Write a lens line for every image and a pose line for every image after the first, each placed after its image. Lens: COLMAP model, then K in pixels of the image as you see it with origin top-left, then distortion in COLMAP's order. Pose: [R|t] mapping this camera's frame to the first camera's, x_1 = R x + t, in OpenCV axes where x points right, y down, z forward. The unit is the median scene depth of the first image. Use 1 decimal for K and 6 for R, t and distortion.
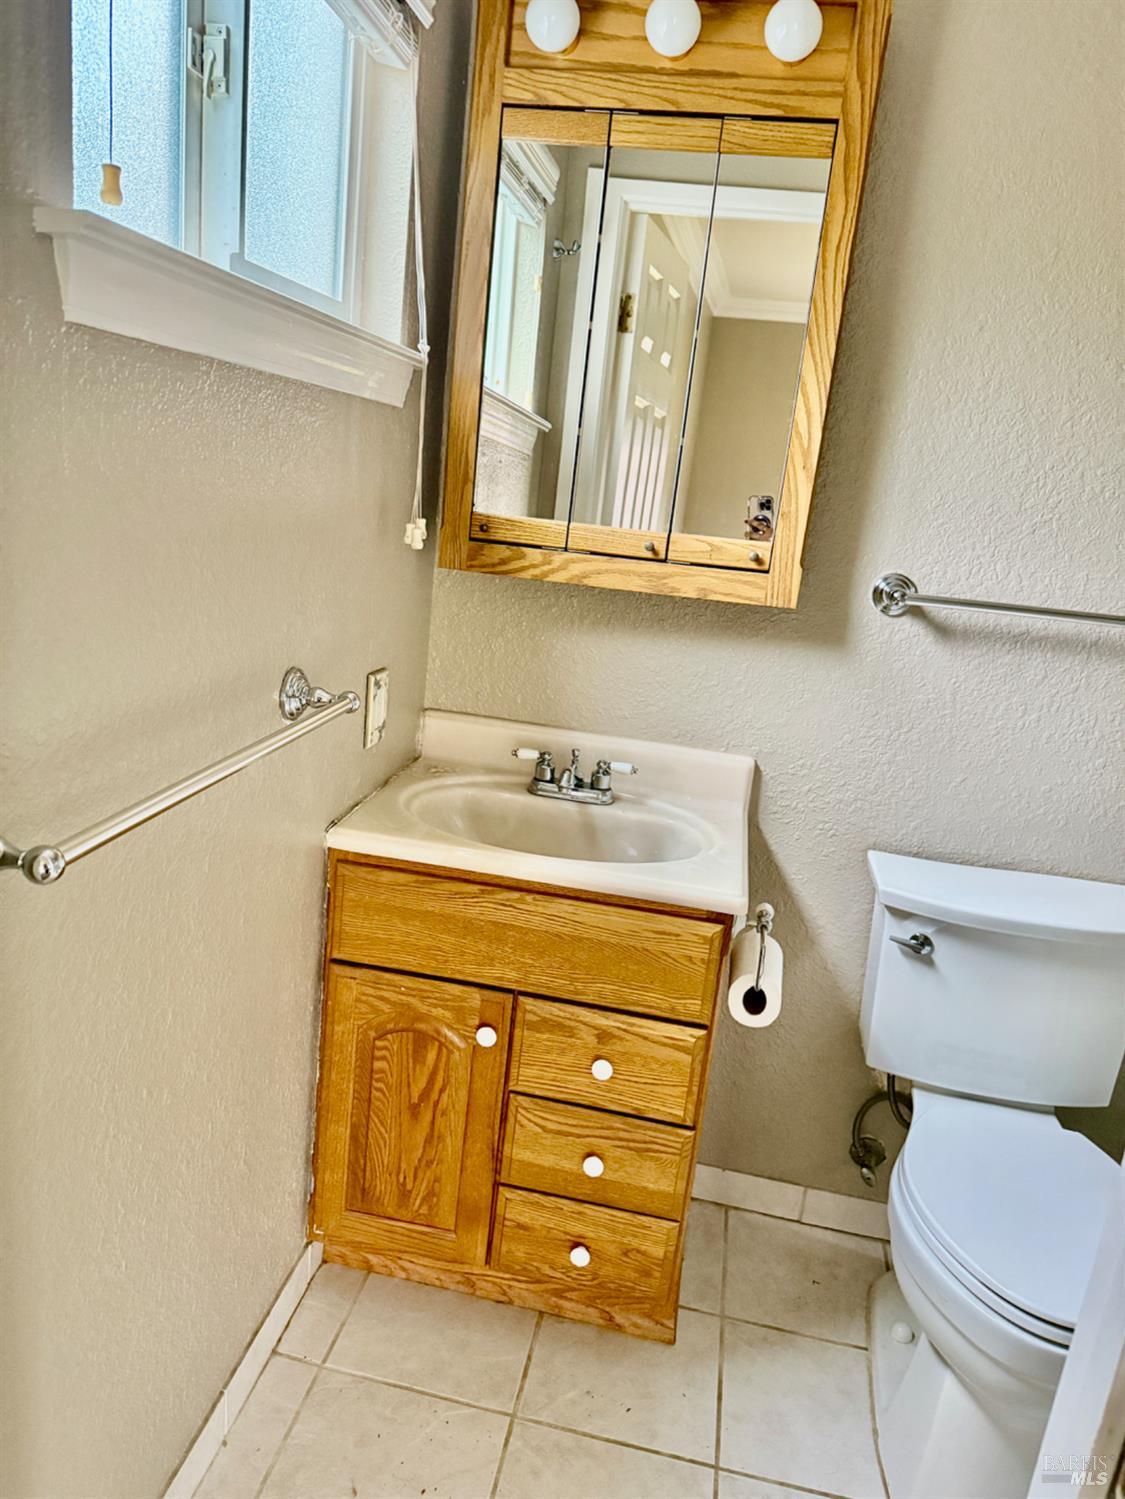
lens RADIAL K [[1060.8, 0, 554.0], [0, 1060.8, 748.5], [0, 0, 1]] dist [0.114210, -0.192755]
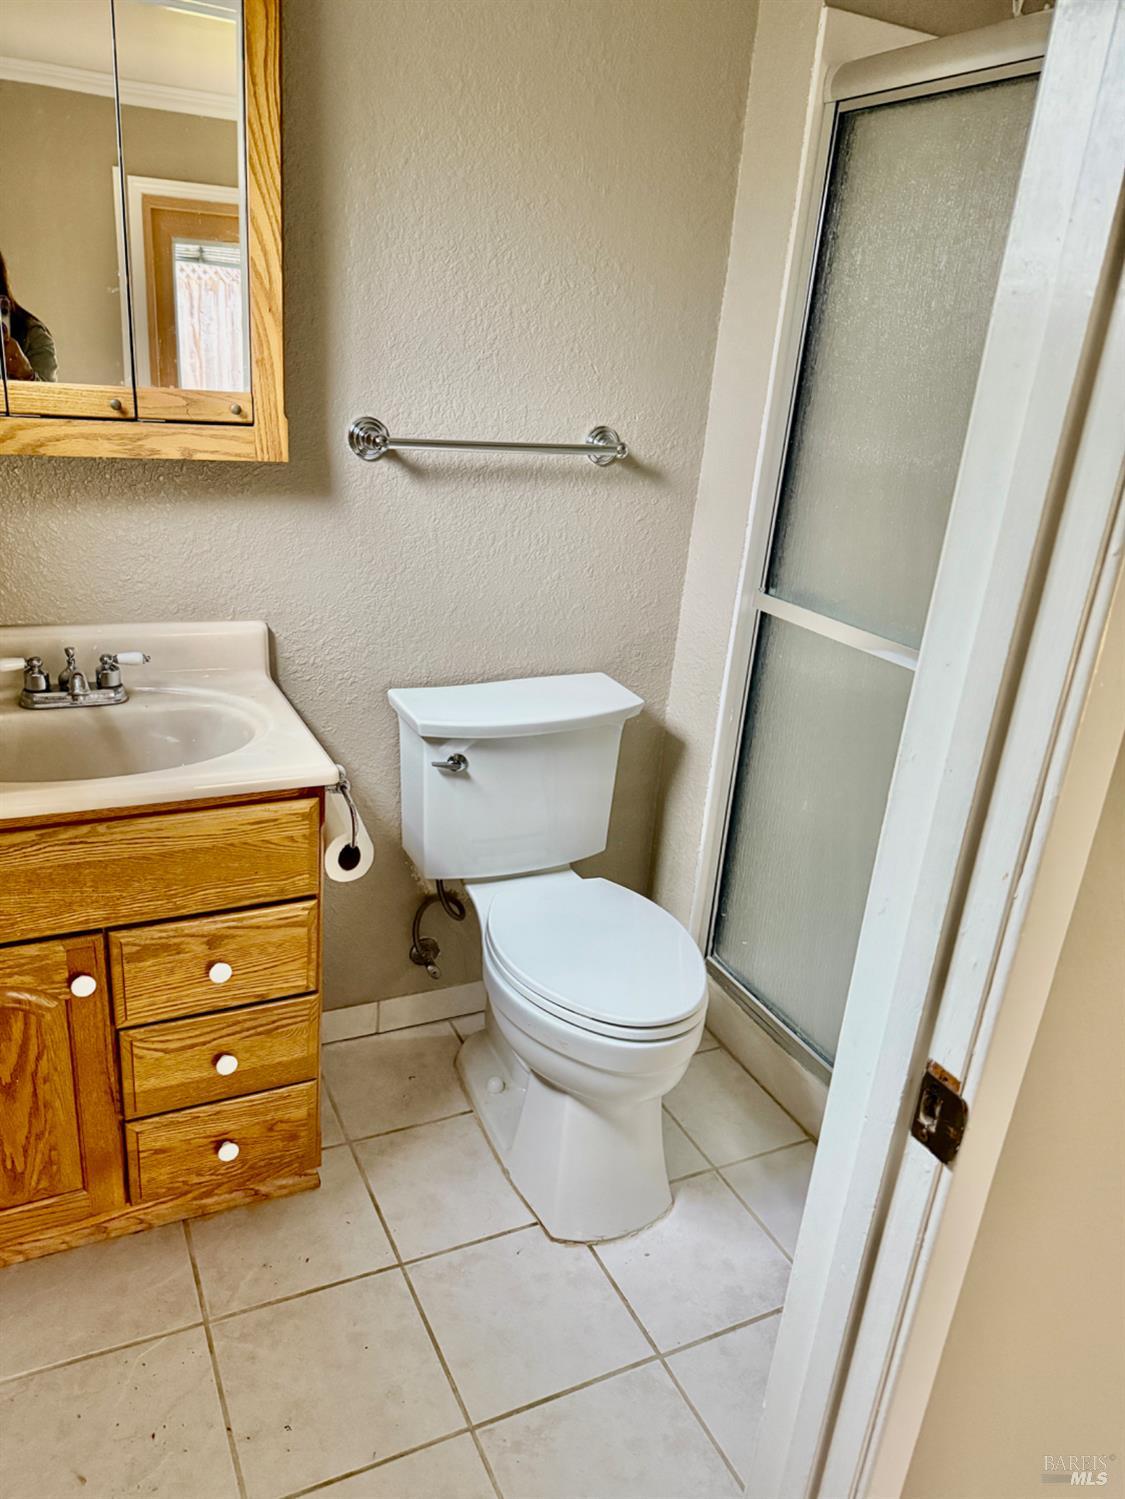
lens RADIAL K [[1060.8, 0, 554.0], [0, 1060.8, 748.5], [0, 0, 1]] dist [0.114210, -0.192755]
pose [[0.801252, -0.244912, 0.545906, -0.180837], [0.146029, 0.964843, 0.218527, -0.060314], [-0.580233, -0.095377, 0.808847, 0.051316]]
